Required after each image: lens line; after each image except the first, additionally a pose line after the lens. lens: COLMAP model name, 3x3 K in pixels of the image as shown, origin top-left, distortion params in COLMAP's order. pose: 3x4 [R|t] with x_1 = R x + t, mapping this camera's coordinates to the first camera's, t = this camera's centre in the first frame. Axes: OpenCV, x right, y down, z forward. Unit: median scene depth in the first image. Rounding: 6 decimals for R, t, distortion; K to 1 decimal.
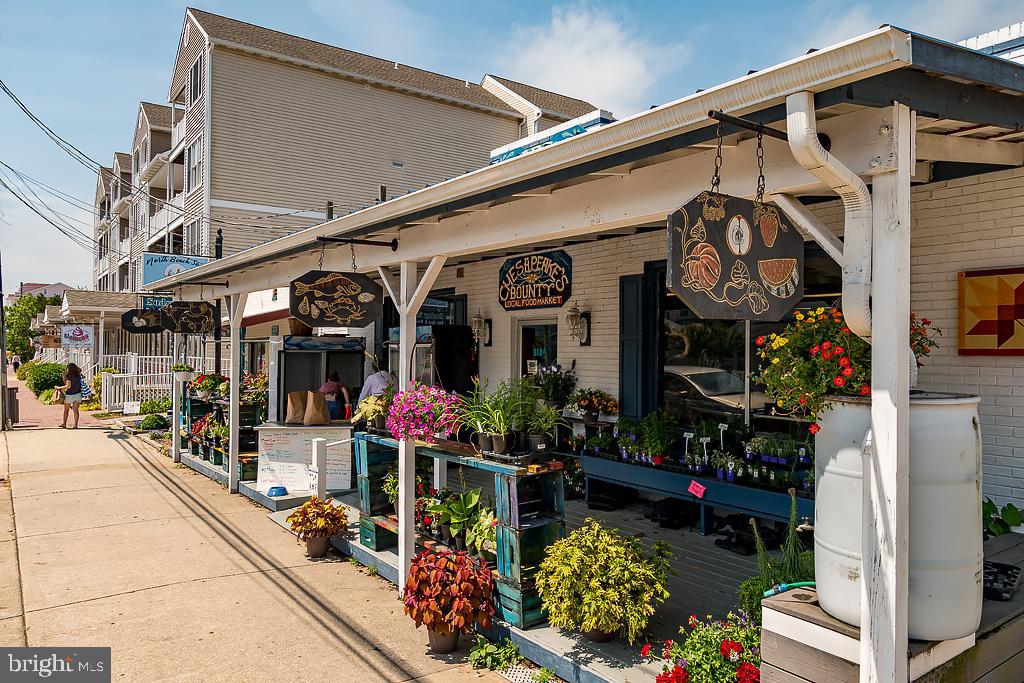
lens RADIAL K [[710.7, 0, 513.6], [0, 710.7, 340.1], [0, 0, 1]] dist [-0.009953, -0.001861]
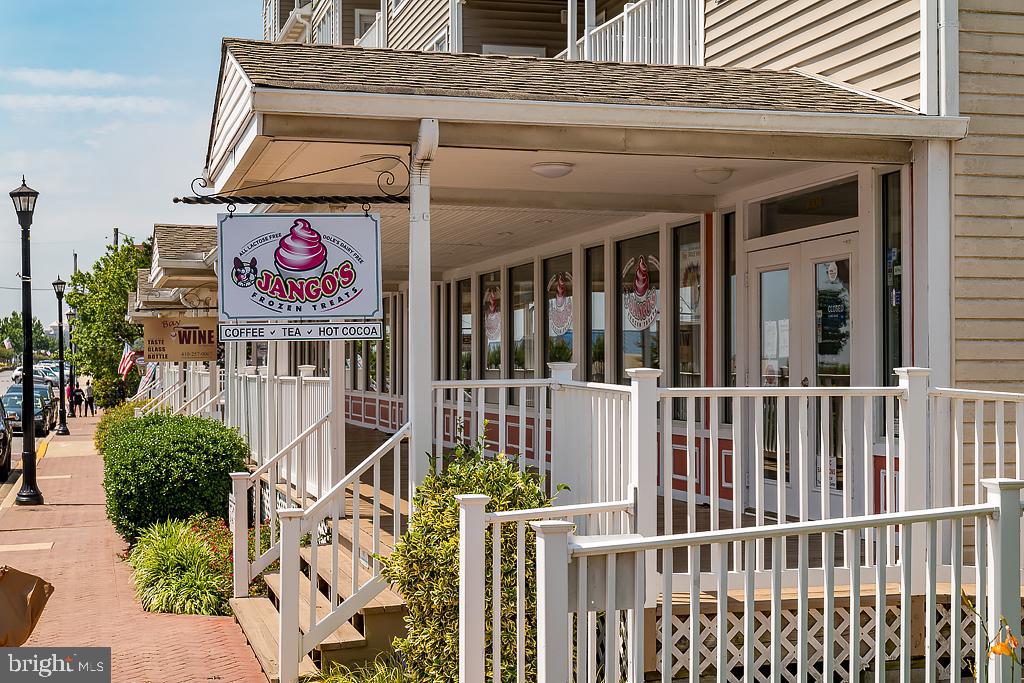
lens RADIAL K [[1539.2, 0, 511.8], [0, 1539.2, 343.7], [0, 0, 1]] dist [-0.017164, 0.000000]
pose [[0.934598, -0.018174, -0.355241, -0.334527], [0.017754, 0.999833, -0.004442, 0.010153], [0.355262, -0.002156, 0.934764, 0.515236]]
